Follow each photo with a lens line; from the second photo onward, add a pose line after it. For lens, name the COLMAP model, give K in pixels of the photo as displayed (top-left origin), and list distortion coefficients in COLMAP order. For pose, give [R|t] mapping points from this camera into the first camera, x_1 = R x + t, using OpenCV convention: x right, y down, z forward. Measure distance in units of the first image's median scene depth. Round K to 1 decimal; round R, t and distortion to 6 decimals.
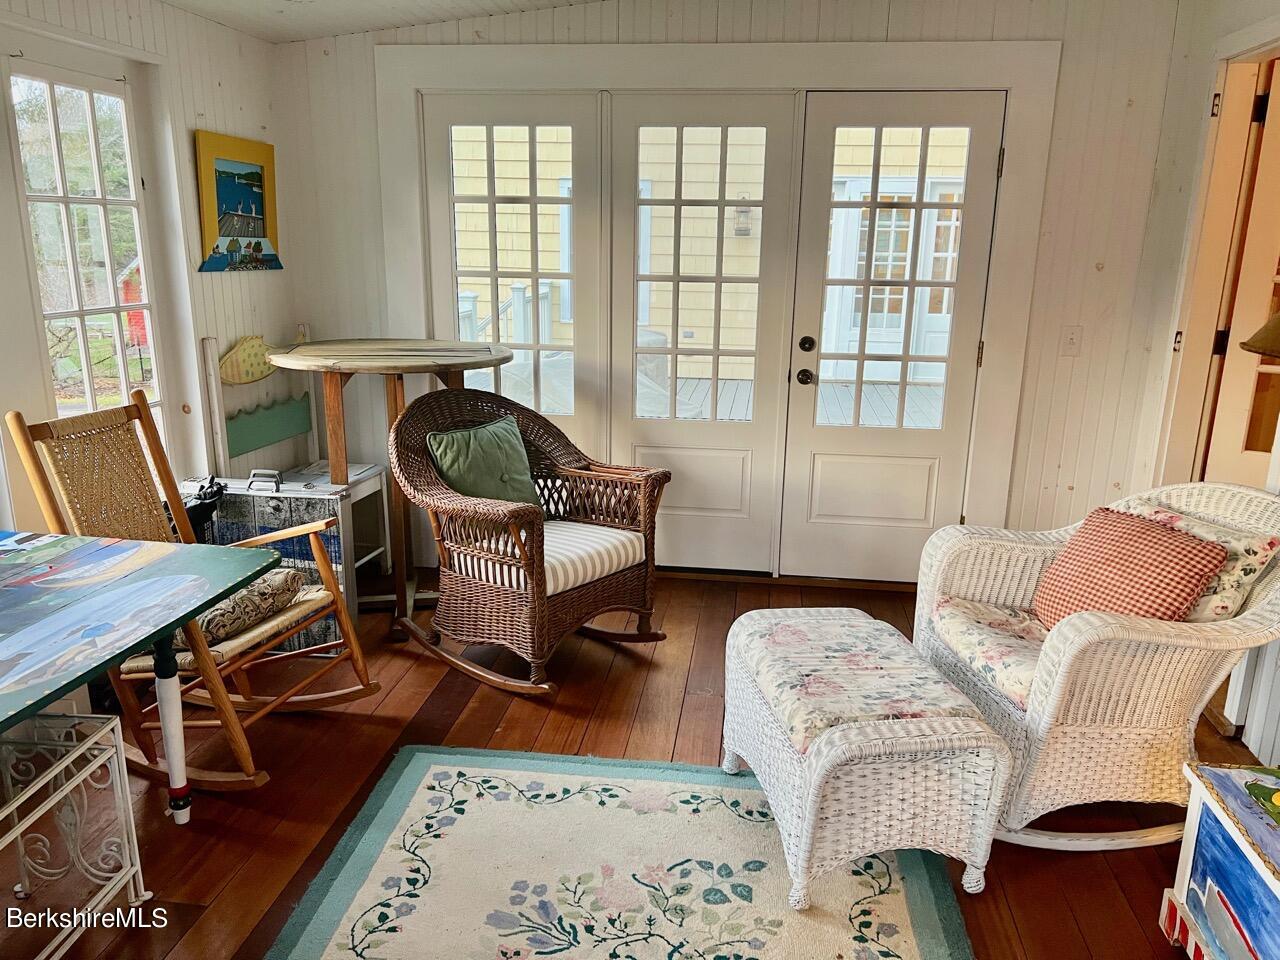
lens RADIAL K [[958.2, 0, 643.7], [0, 958.2, 482.0], [0, 0, 1]] dist [0.057544, -0.060465]
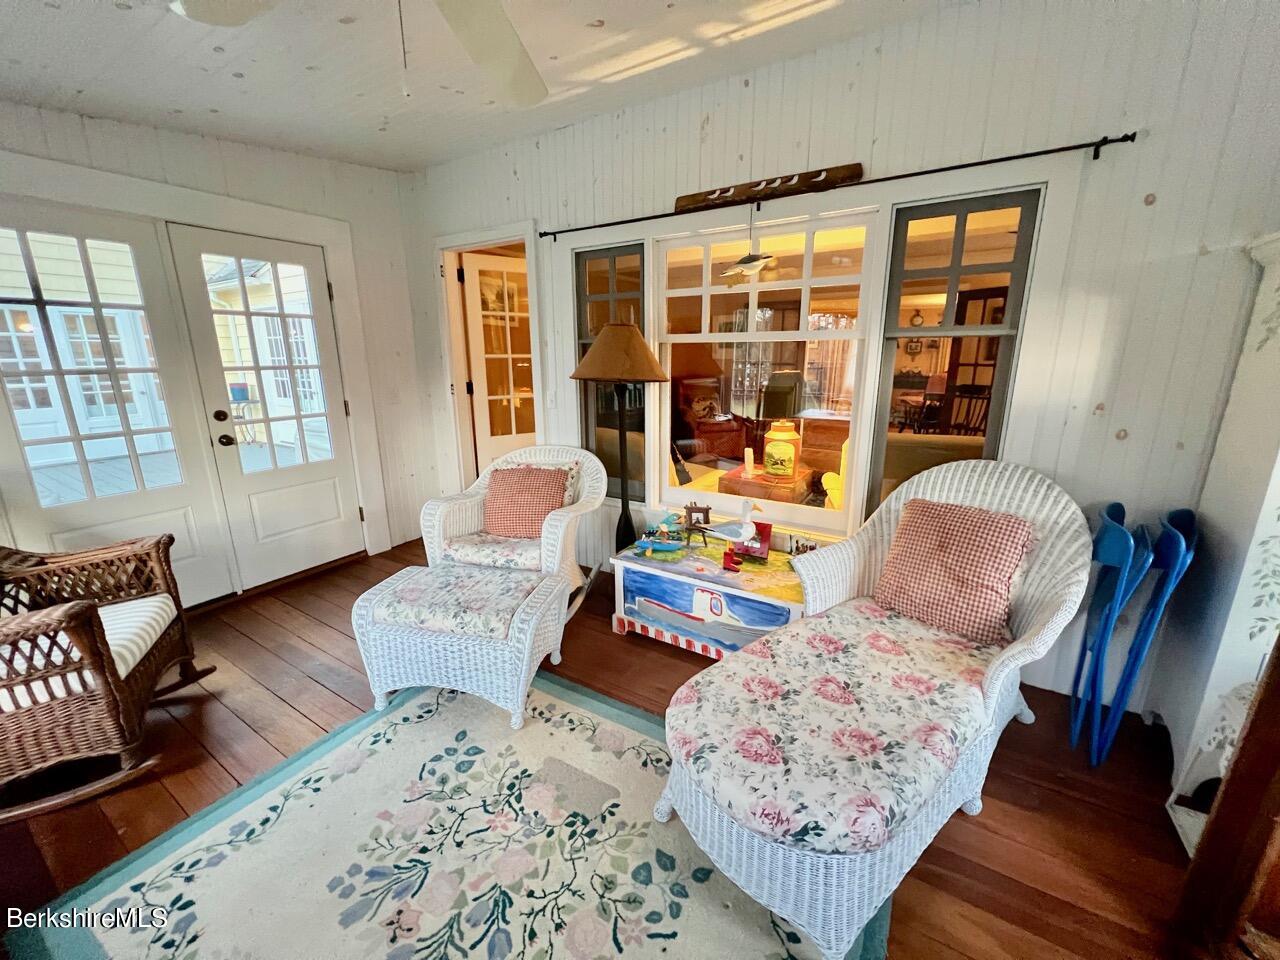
lens RADIAL K [[509.4, 0, 637.2], [0, 509.4, 474.7], [0, 0, 1]] dist [-0.001327, -0.001102]
pose [[0.419068, -0.229412, 0.878494, -0.324462], [0.236336, 0.961762, 0.138417, -0.039712], [-0.876657, 0.149613, 0.457262, 0.275608]]
